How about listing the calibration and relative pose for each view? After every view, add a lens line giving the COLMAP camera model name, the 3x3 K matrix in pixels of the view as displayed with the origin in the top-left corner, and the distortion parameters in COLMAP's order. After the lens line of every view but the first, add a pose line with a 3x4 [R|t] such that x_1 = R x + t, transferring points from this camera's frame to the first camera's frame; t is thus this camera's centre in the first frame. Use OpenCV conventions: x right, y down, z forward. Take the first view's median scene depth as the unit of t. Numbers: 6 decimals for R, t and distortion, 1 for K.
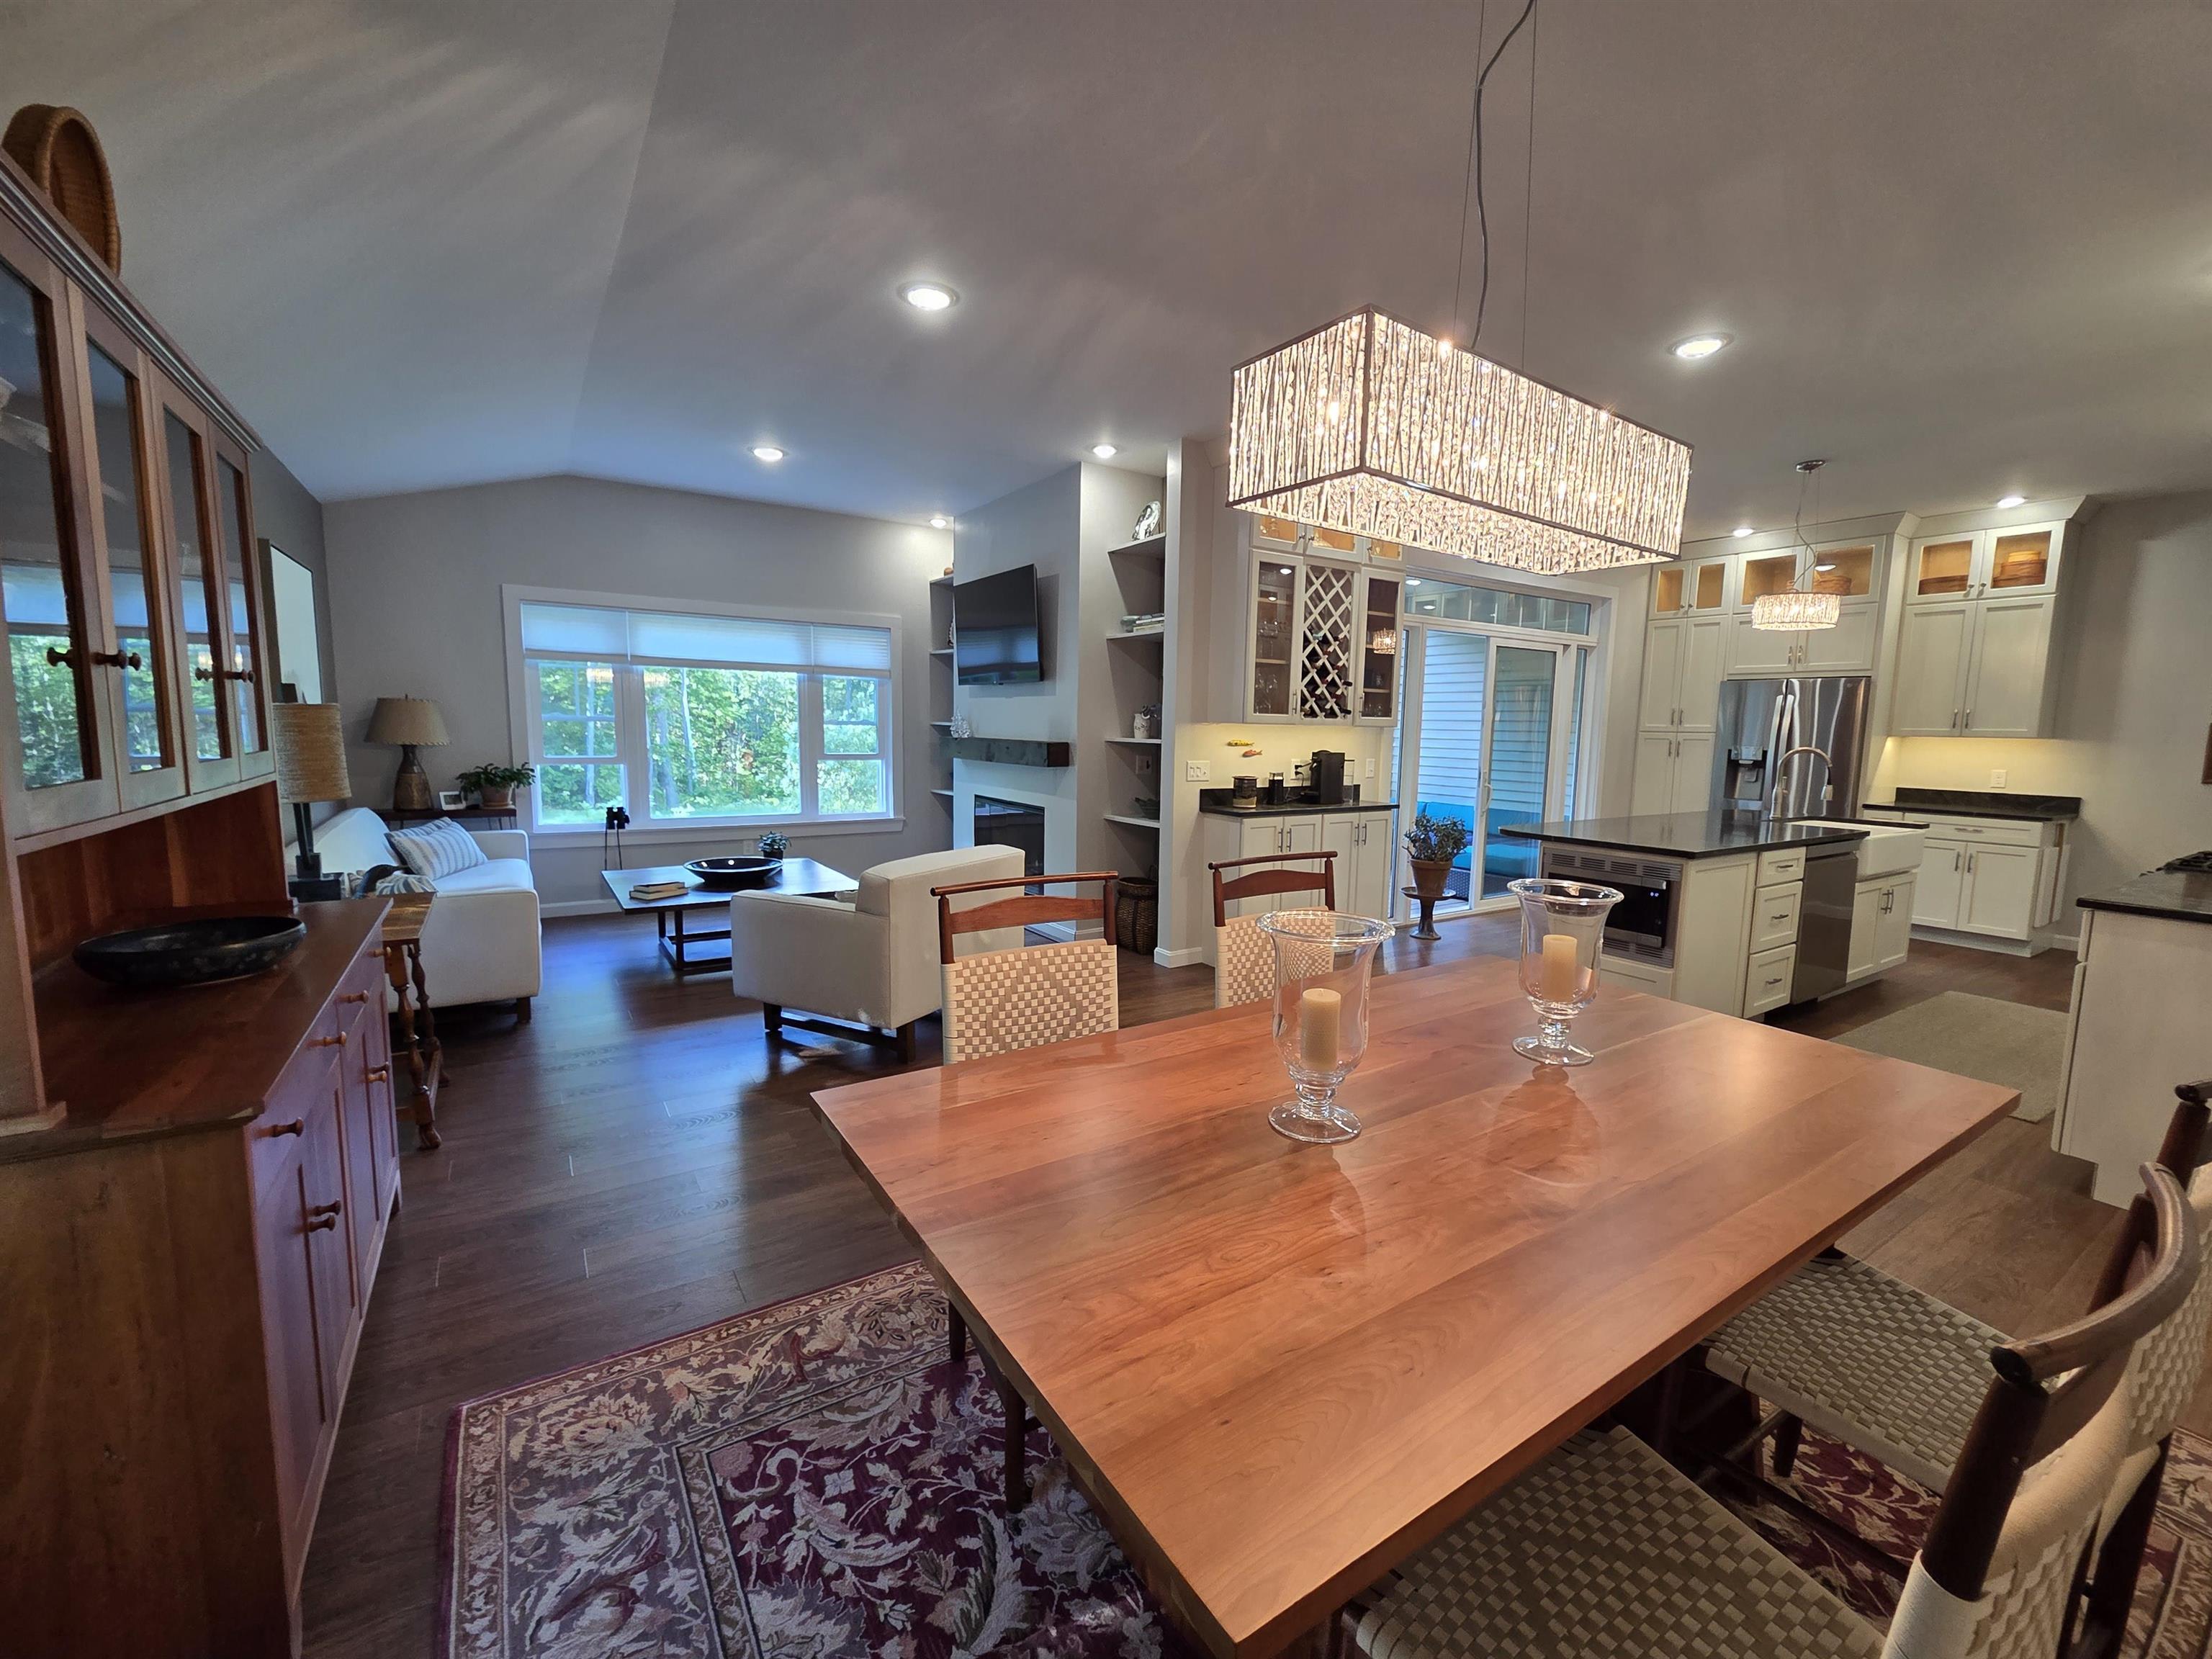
lens RADIAL K [[914.0, 0, 1121.2], [0, 914.0, 831.5], [0, 0, 1]] dist [0.002153, -0.000148]
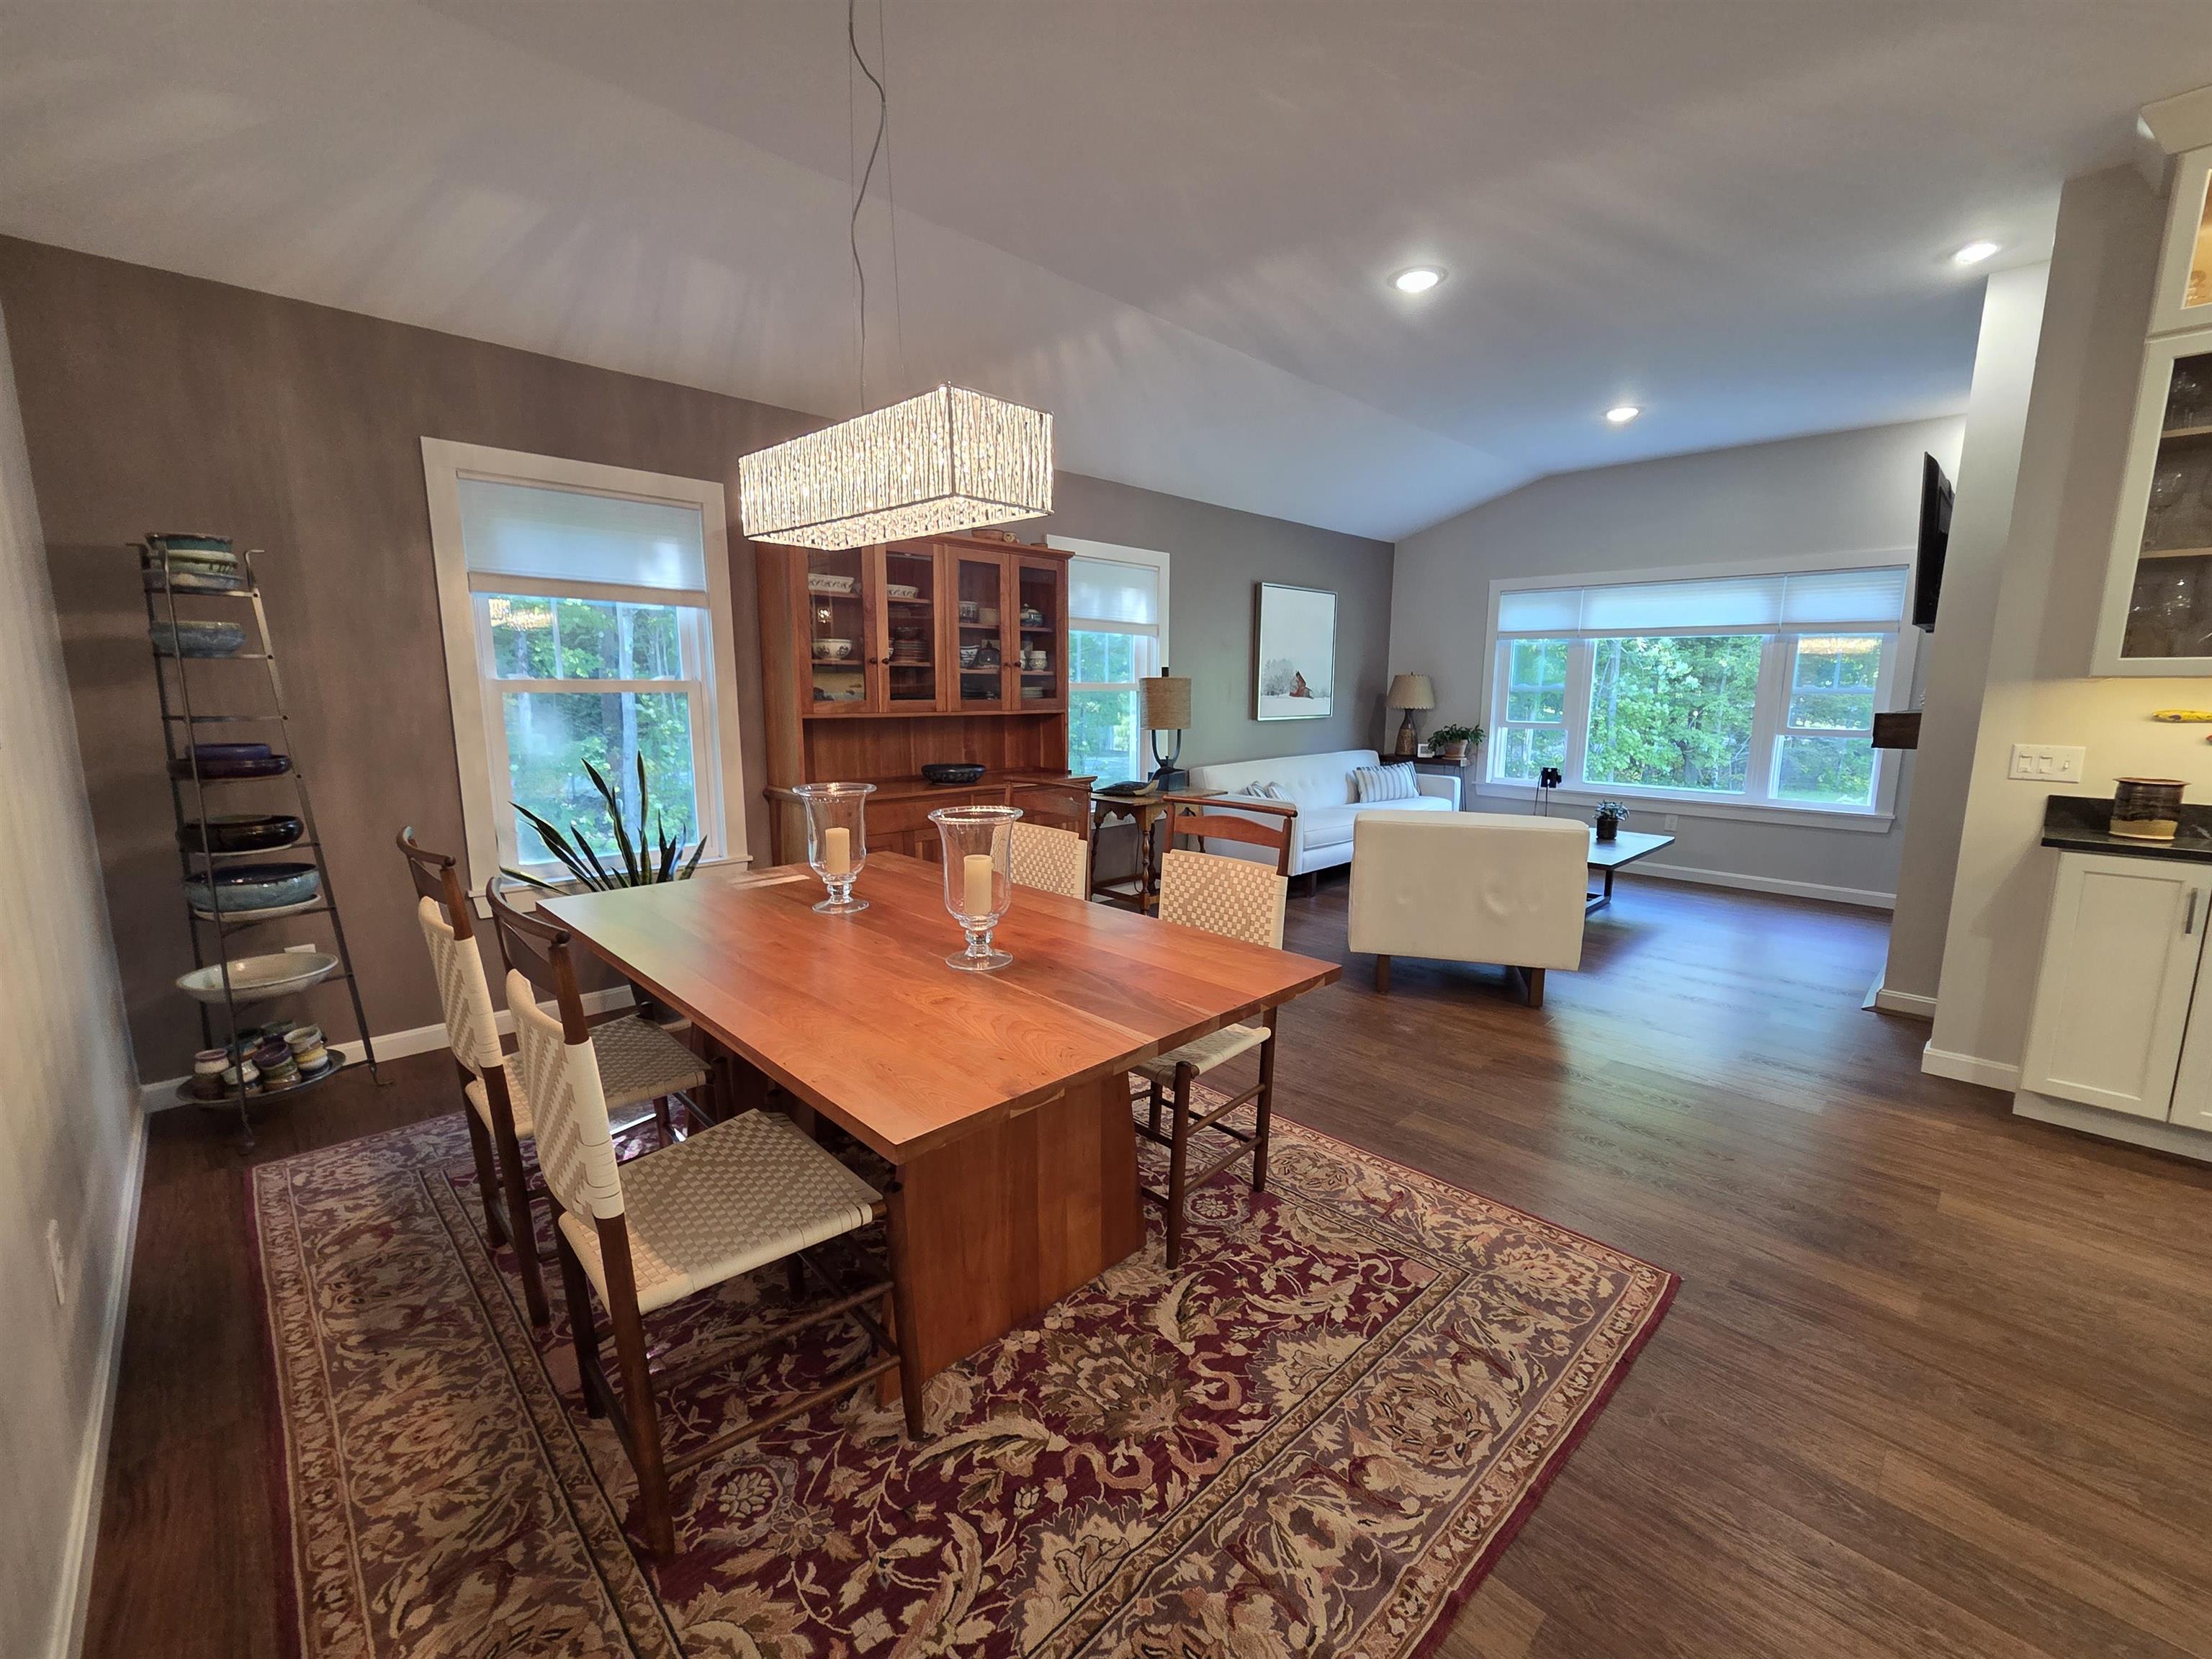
lens RADIAL K [[914.0, 0, 1121.2], [0, 914.0, 831.5], [0, 0, 1]] dist [0.002153, -0.000148]
pose [[0.191198, 0.138893, -0.971675, 0.483971], [-0.119710, 0.985848, 0.117364, -0.019587], [0.974224, 0.093879, 0.205119, 0.289420]]
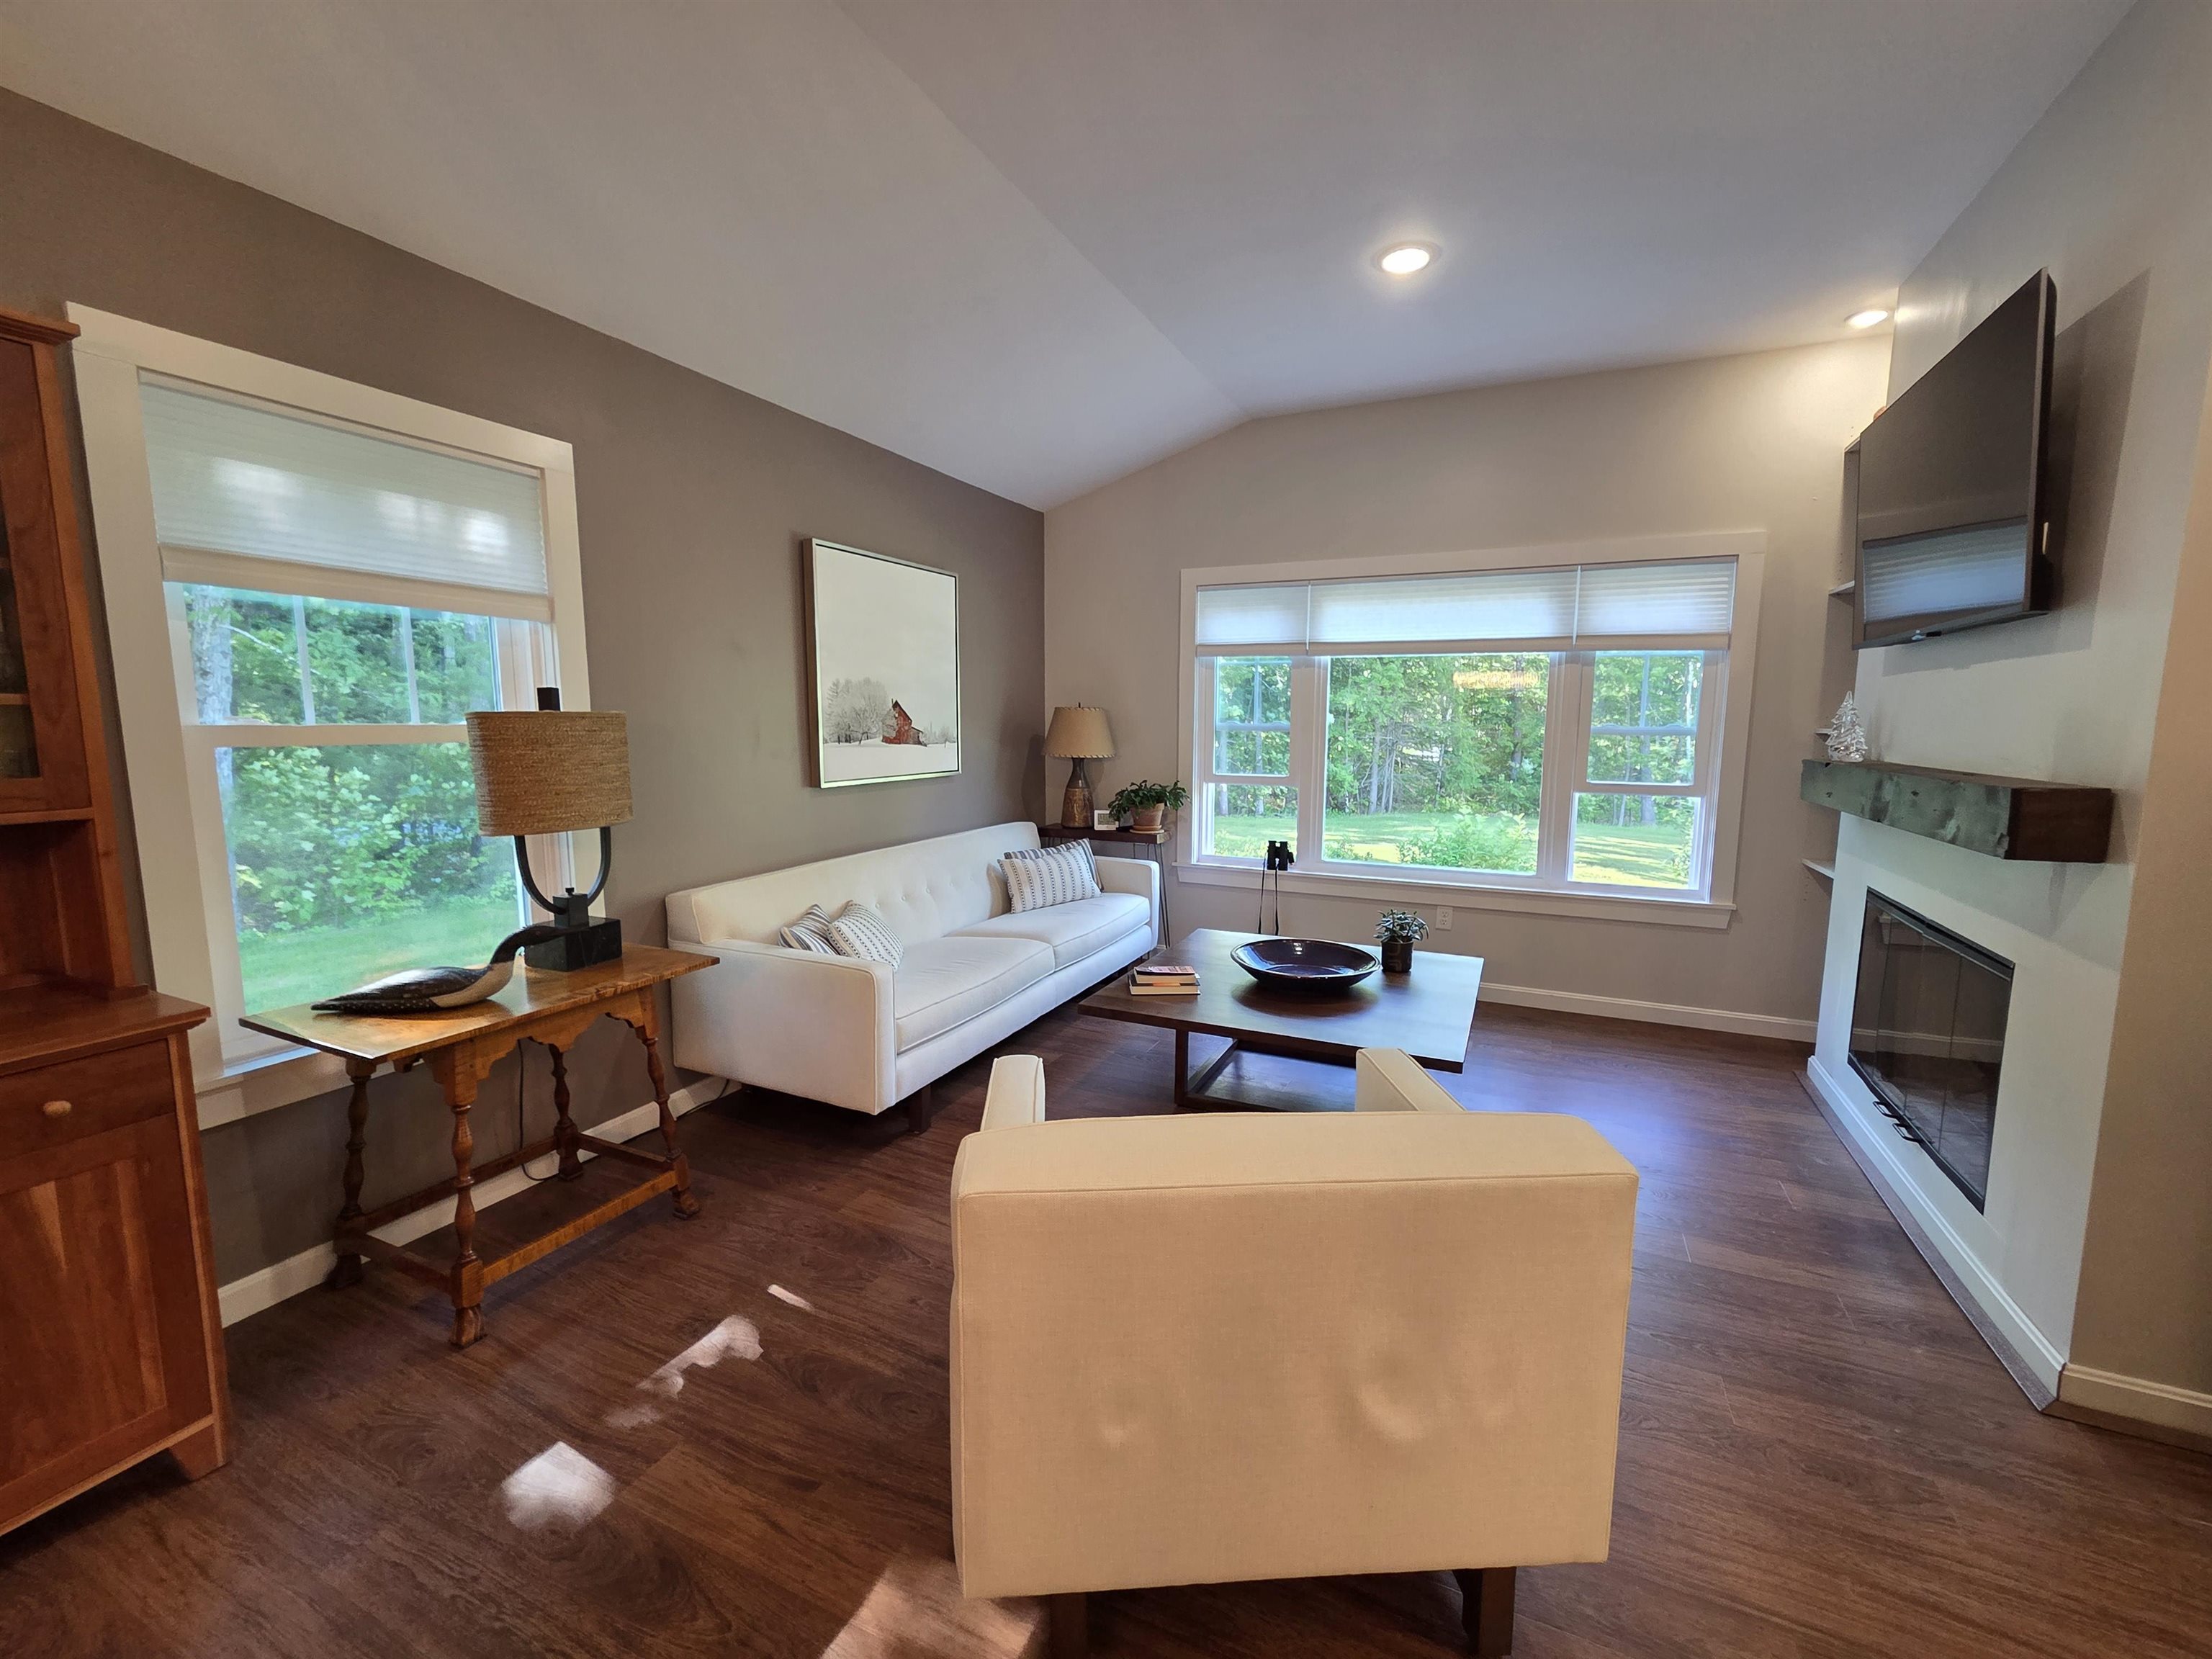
lens RADIAL K [[914.0, 0, 1121.2], [0, 914.0, 831.5], [0, 0, 1]] dist [0.002153, -0.000148]
pose [[0.523233, 0.090059, -0.847417, 0.034598], [-0.097641, 0.994187, 0.045369, -0.061903], [0.846577, 0.059004, 0.528985, 0.520039]]
